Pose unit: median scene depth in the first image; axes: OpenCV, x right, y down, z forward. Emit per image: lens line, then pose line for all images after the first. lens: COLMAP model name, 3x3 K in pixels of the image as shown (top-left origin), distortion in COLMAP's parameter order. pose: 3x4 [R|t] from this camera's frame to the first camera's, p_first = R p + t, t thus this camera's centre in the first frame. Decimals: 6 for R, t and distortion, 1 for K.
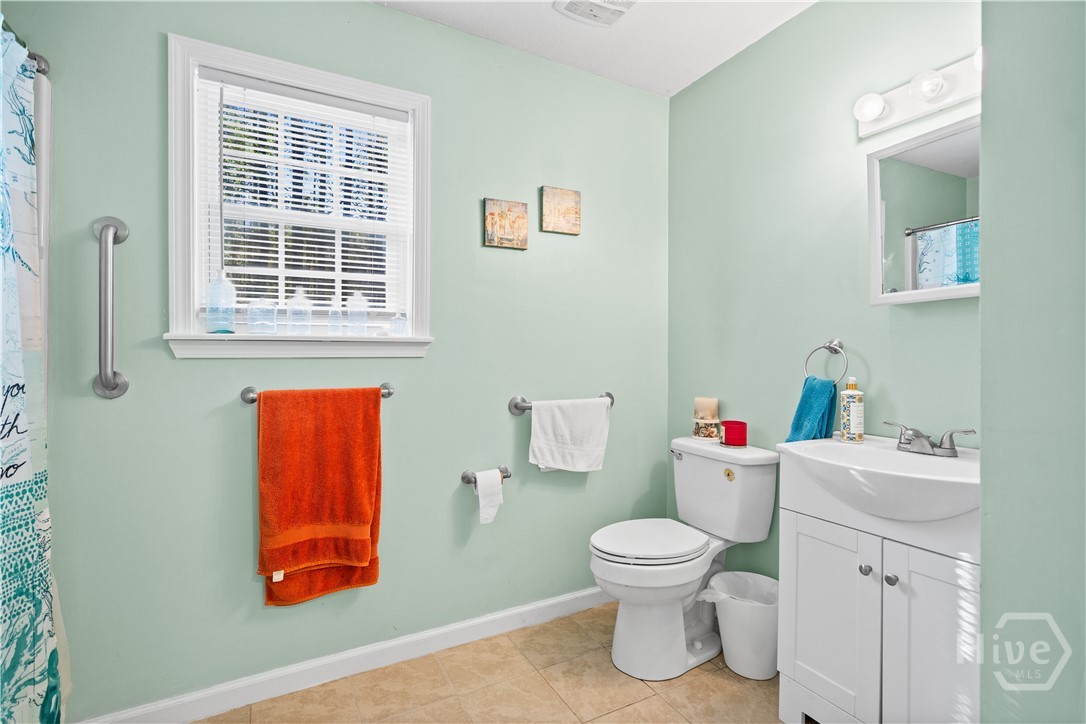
lens RADIAL K [[504.2, 0, 536.1], [0, 504.2, 356.7], [0, 0, 1]] dist [-0.002317, -0.000362]
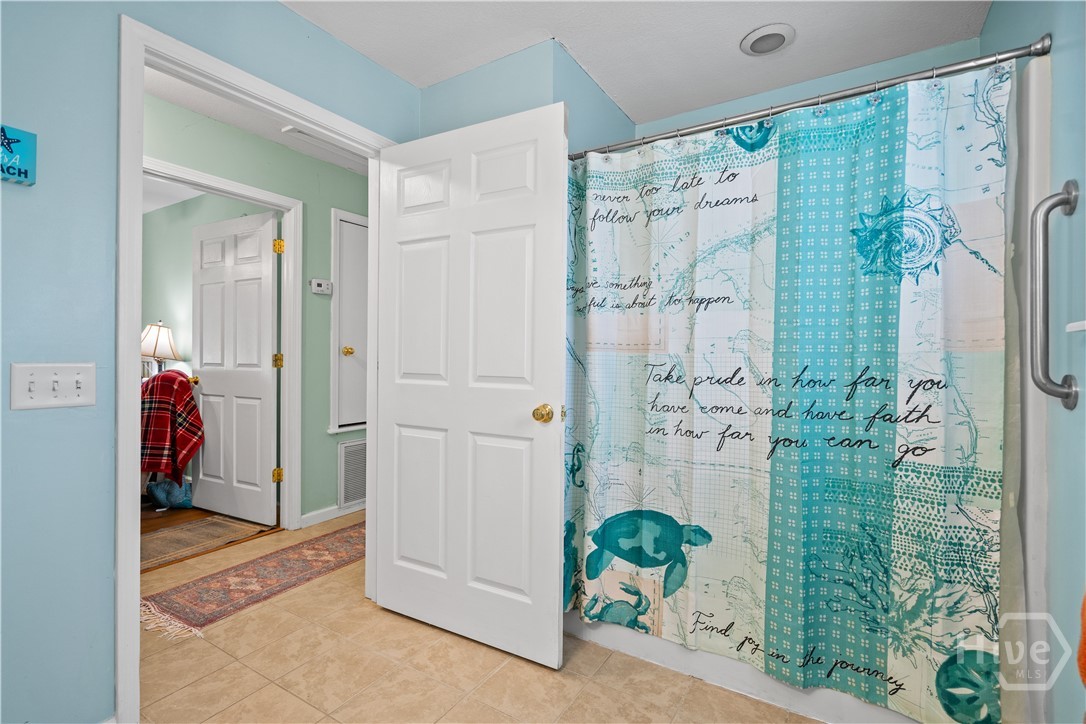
lens RADIAL K [[504.2, 0, 543.8], [0, 504.2, 358.0], [0, 0, 1]] dist [-0.002317, -0.000362]
pose [[-0.861294, -0.005168, -0.508081, 0.332179], [-0.009349, 0.999940, 0.005677, 0.005855], [0.508021, 0.009640, -0.861291, 1.552050]]
